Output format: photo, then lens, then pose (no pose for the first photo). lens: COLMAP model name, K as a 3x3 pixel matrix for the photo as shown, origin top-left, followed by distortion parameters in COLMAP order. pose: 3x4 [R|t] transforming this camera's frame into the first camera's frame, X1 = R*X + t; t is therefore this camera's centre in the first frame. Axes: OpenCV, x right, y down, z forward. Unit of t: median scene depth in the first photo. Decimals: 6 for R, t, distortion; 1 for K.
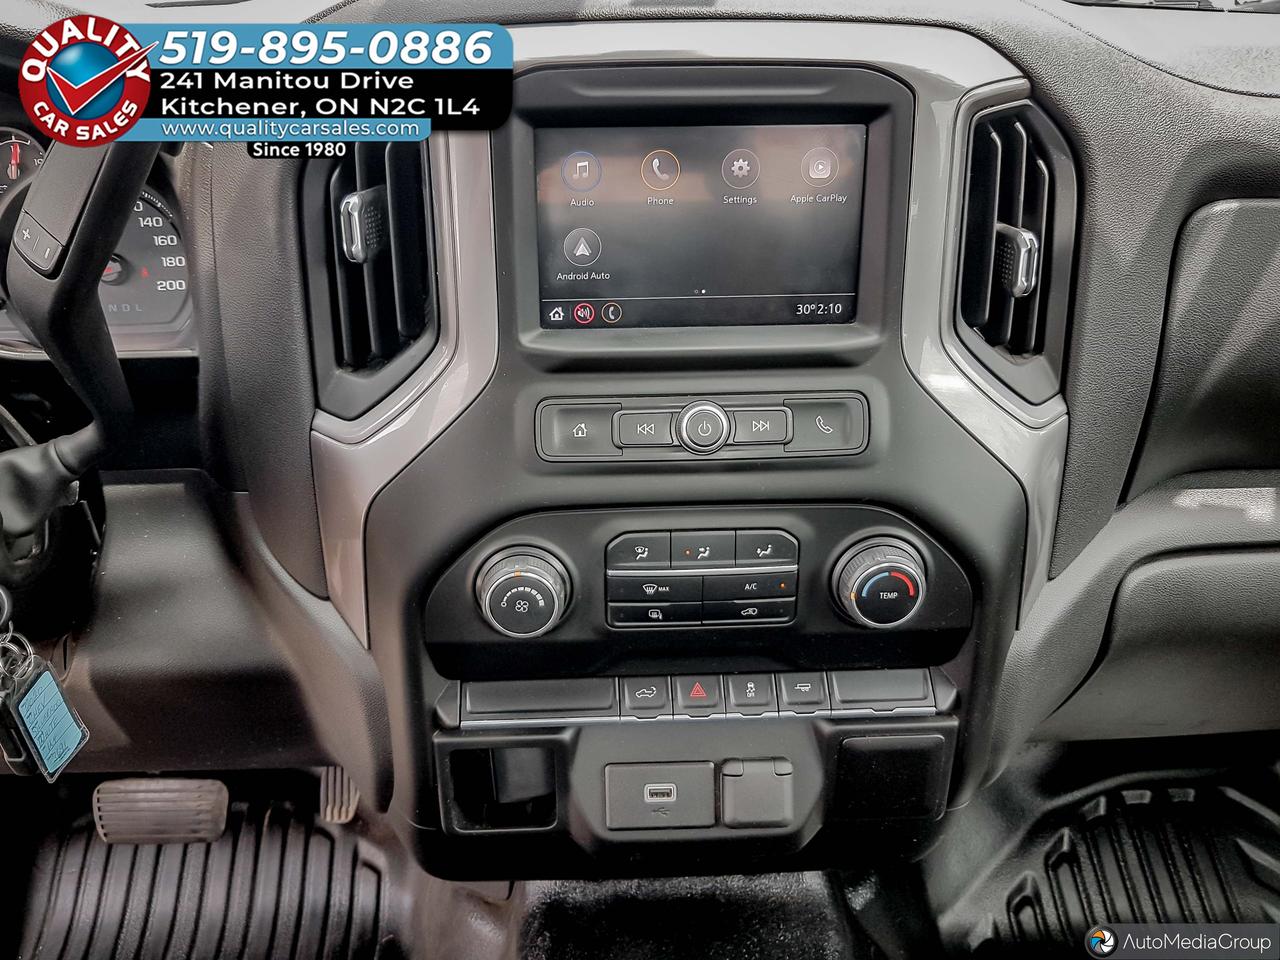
lens RADIAL K [[1371.2, 0, 640.0], [0, 1371.2, 480.0], [0, 0, 1]] dist [0.005150, 0.010584]
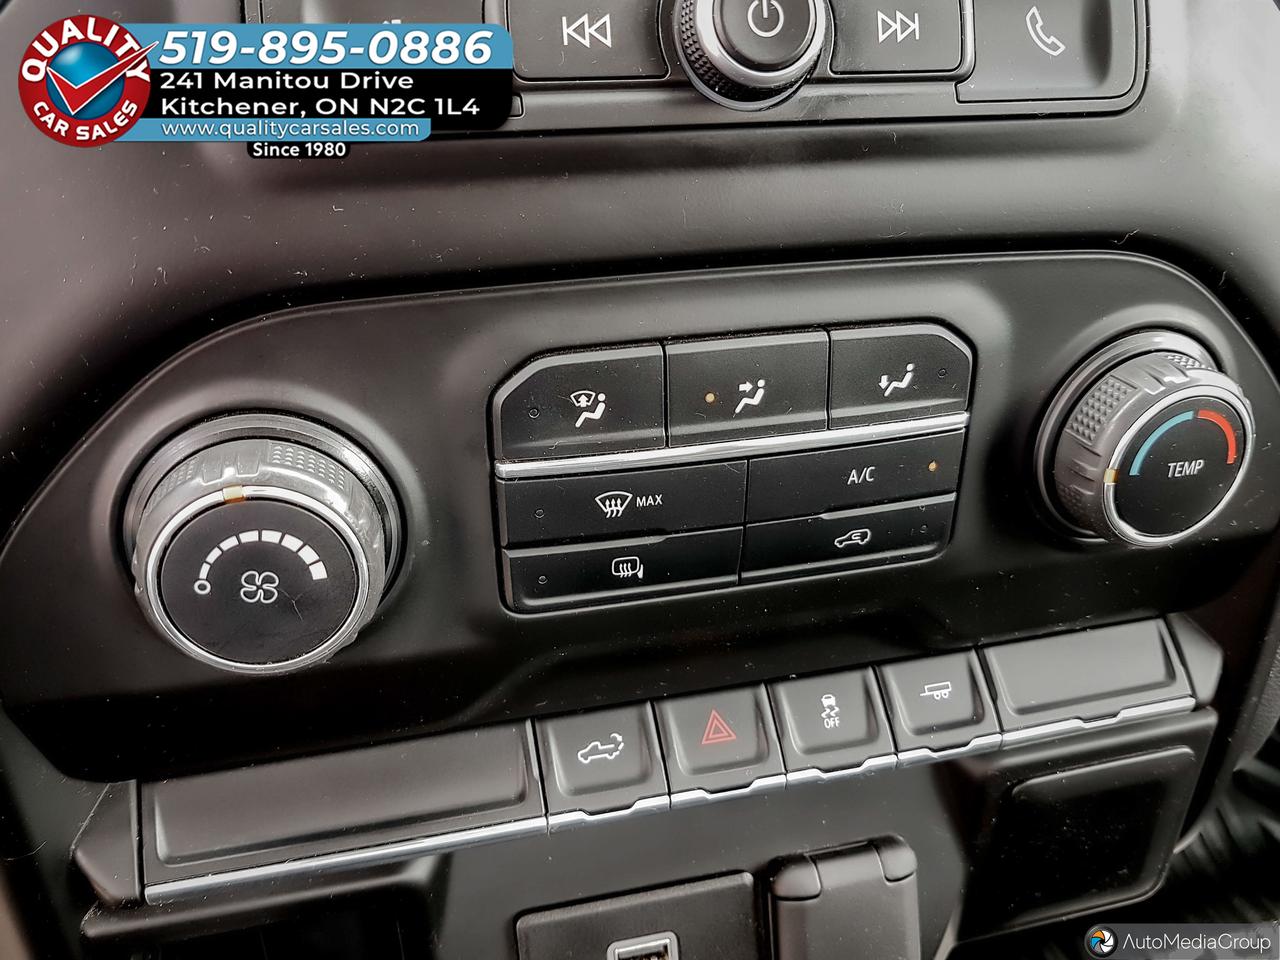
lens RADIAL K [[1141.5, 0, 640.0], [0, 1141.5, 480.0], [0, 0, 1]] dist [-0.027824, -0.006202]
pose [[0.982261, -0.085013, 0.167142, -0.037137], [0.075811, 0.995273, 0.060695, 0.053933], [-0.171511, -0.046947, 0.984063, 0.683751]]
